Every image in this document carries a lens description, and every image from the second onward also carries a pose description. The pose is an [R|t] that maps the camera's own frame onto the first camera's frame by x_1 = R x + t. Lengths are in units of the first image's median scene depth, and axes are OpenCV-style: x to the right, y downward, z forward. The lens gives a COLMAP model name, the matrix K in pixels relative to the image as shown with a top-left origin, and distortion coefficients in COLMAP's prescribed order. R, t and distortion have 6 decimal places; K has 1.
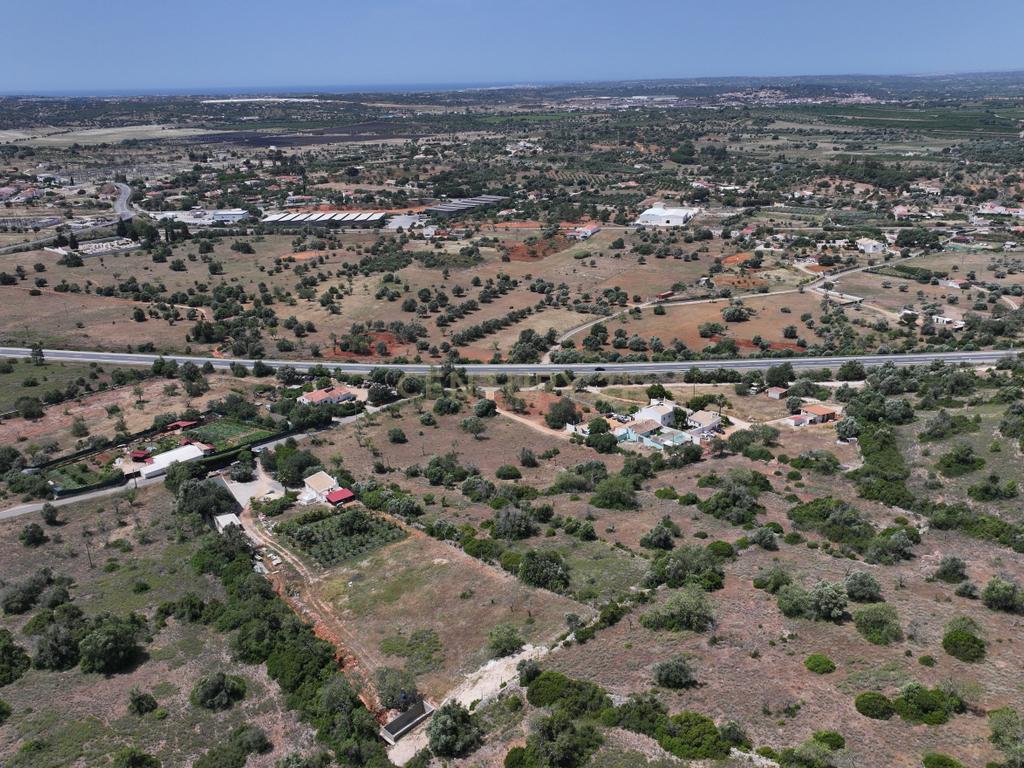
lens RADIAL K [[808.2, 0, 514.5], [0, 808.2, 384.4], [0, 0, 1]] dist [0.002171, 0.007916]
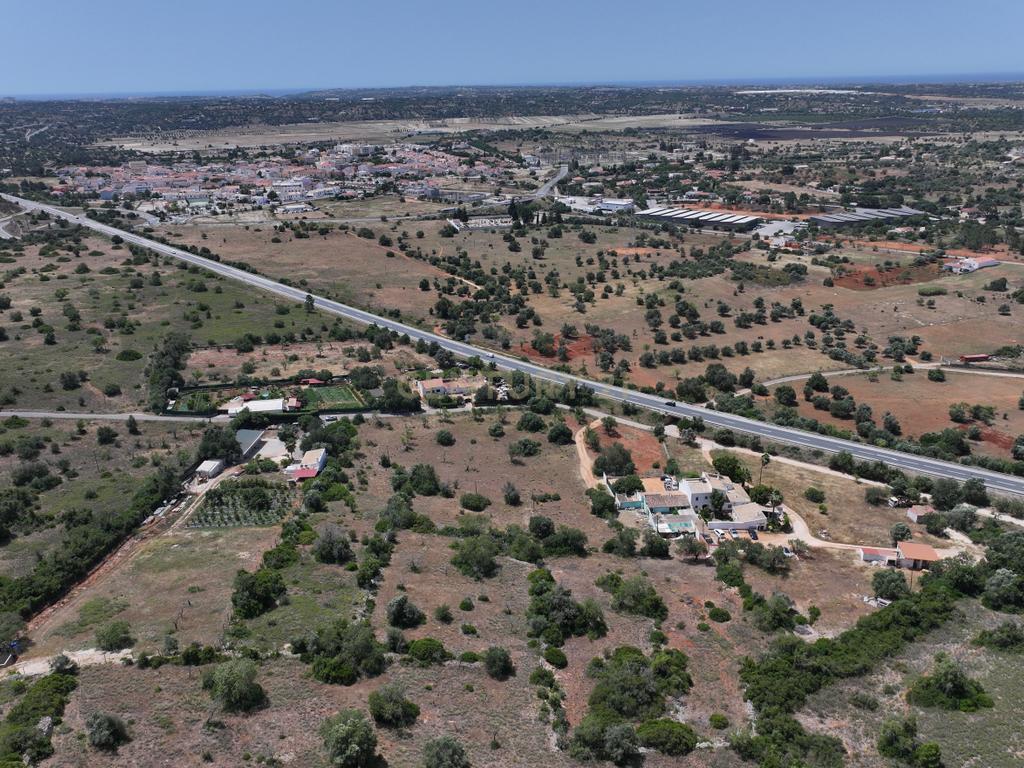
lens RADIAL K [[808.2, 0, 514.5], [0, 808.2, 384.4], [0, 0, 1]] dist [0.002171, 0.007916]
pose [[0.802022, 0.212642, -0.558161, 0.289461], [-0.206621, 0.975560, 0.074764, -0.057472], [0.560418, 0.055366, 0.826358, 0.132520]]
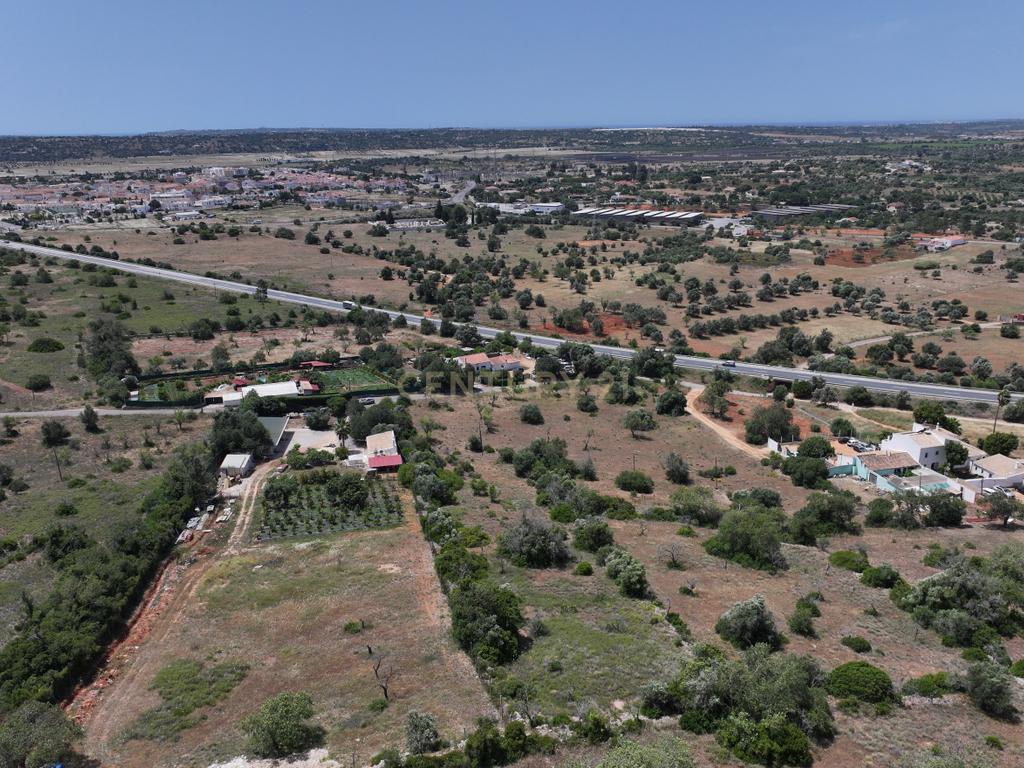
lens RADIAL K [[808.2, 0, 514.5], [0, 808.2, 384.4], [0, 0, 1]] dist [0.002171, 0.007916]
pose [[0.895510, 0.141032, -0.422105, 0.096731], [-0.159085, 0.987235, -0.007653, 0.027223], [0.415637, 0.074004, 0.906515, 0.186528]]
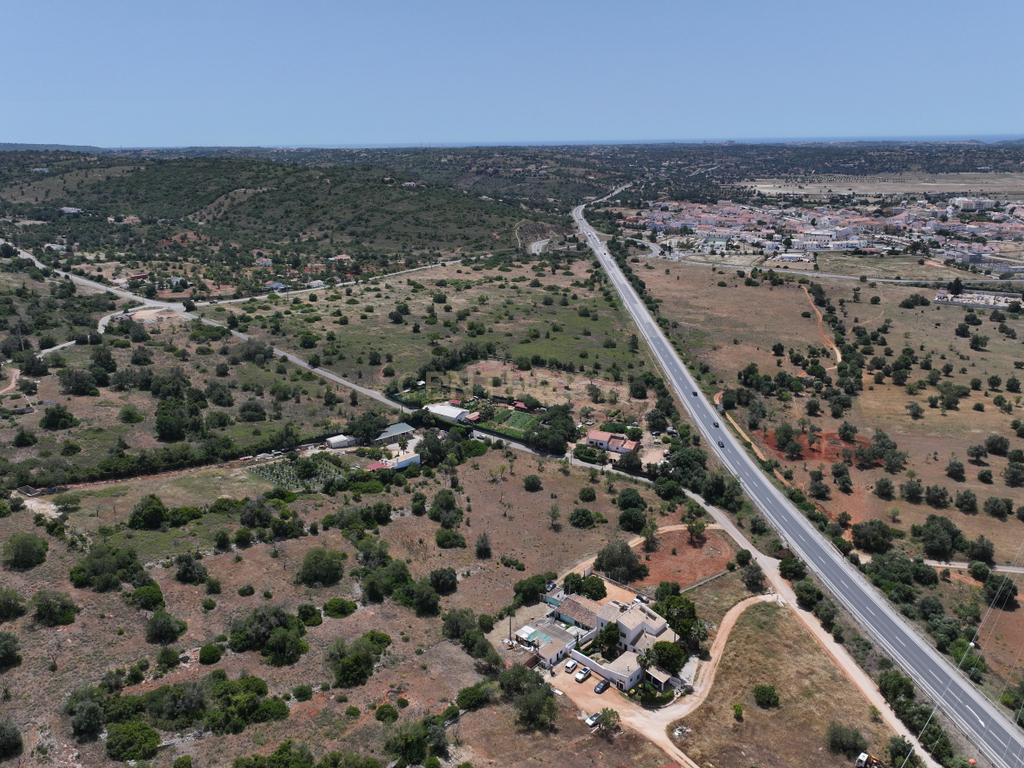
lens RADIAL K [[808.2, 0, 514.5], [0, 808.2, 384.4], [0, 0, 1]] dist [0.002171, 0.007916]
pose [[0.128425, 0.305946, -0.943347, 0.472811], [-0.341554, 0.906674, 0.247554, -0.178701], [0.931047, 0.290412, 0.220937, 0.442688]]
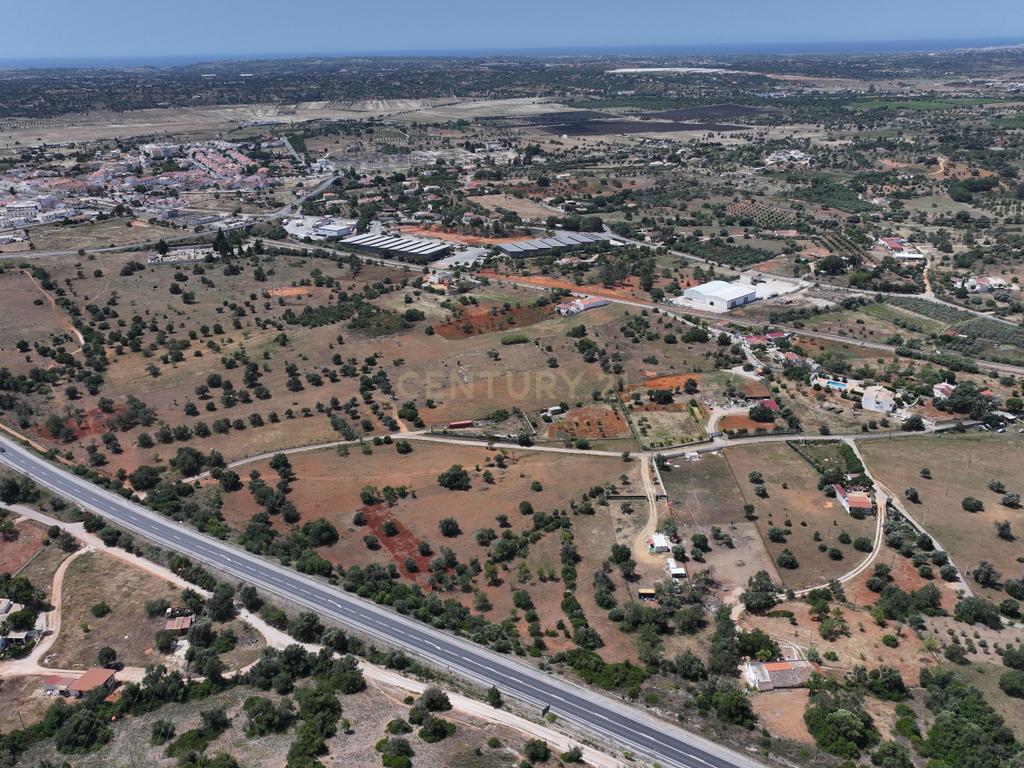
lens RADIAL K [[808.2, 0, 514.5], [0, 808.2, 384.4], [0, 0, 1]] dist [0.002171, 0.007916]
pose [[0.853405, 0.204949, -0.479267, 0.670112], [-0.181778, 0.978753, 0.094861, -0.257154], [0.488526, 0.006165, 0.872528, 0.319227]]
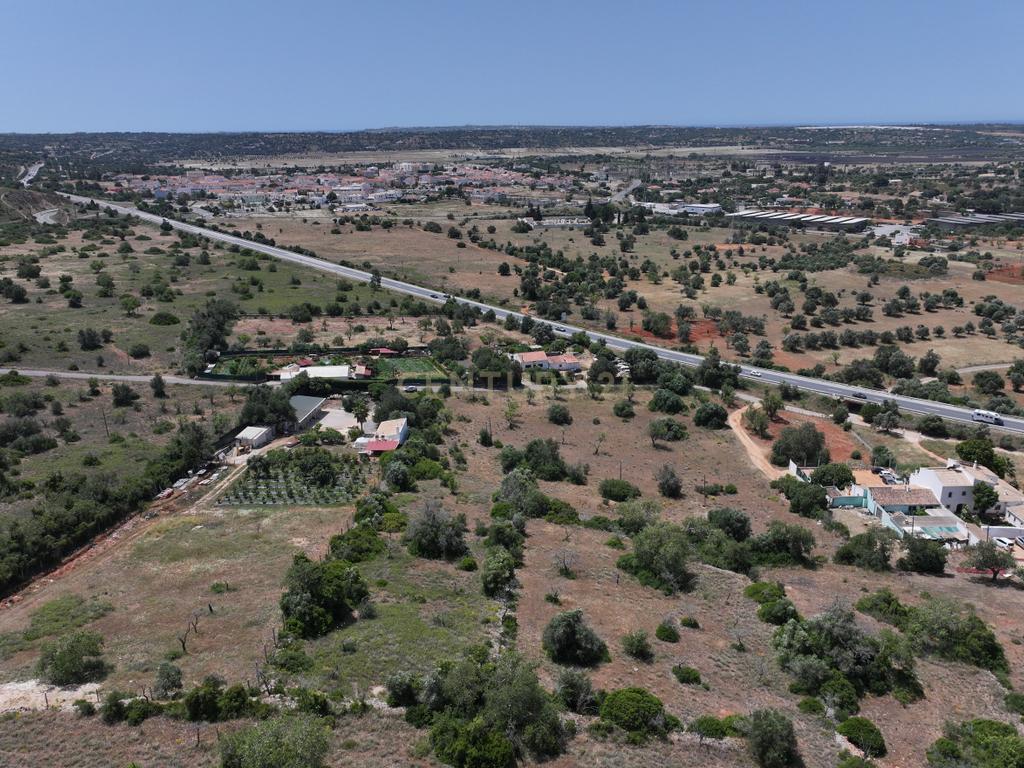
lens RADIAL K [[808.2, 0, 514.5], [0, 808.2, 384.4], [0, 0, 1]] dist [0.002171, 0.007916]
pose [[0.765061, 0.205194, -0.610391, 0.173299], [-0.229501, 0.972516, 0.039273, 0.009735], [0.601673, 0.110039, 0.791126, 0.226848]]
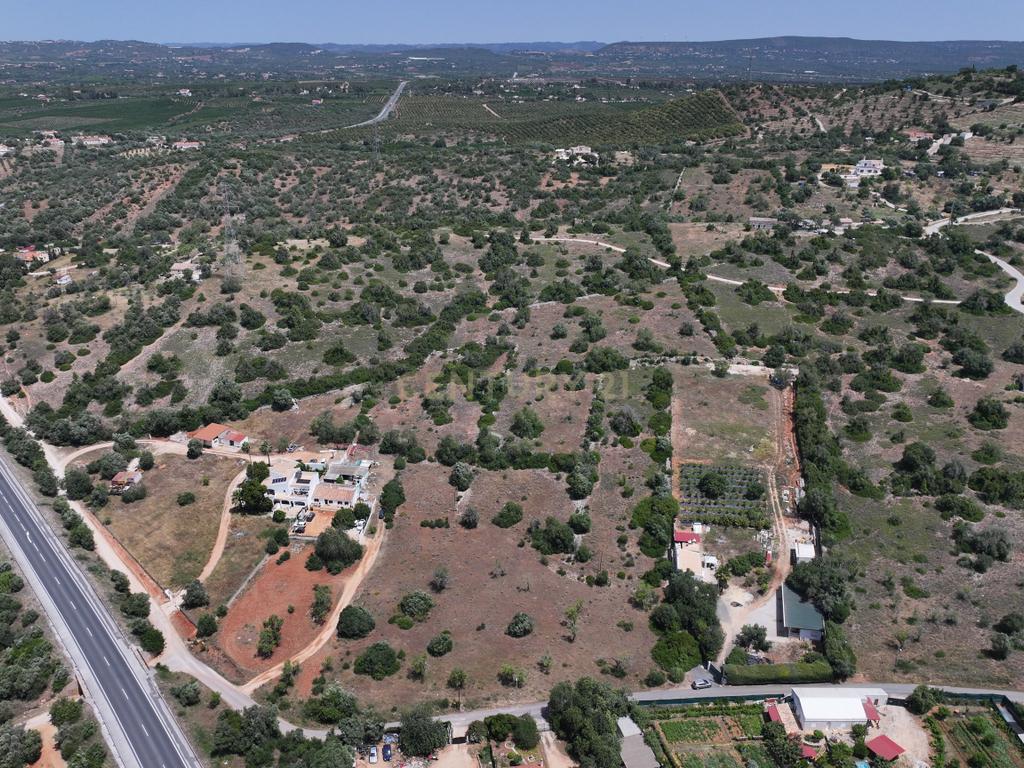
lens RADIAL K [[838.5, 0, 513.8], [0, 838.5, 386.8], [0, 0, 1]] dist [0.007017, -0.000997]
pose [[-0.671491, -0.267257, 0.691139, -0.360705], [0.264346, 0.784933, 0.560358, -0.309481], [-0.692258, 0.558975, -0.456428, 0.750328]]
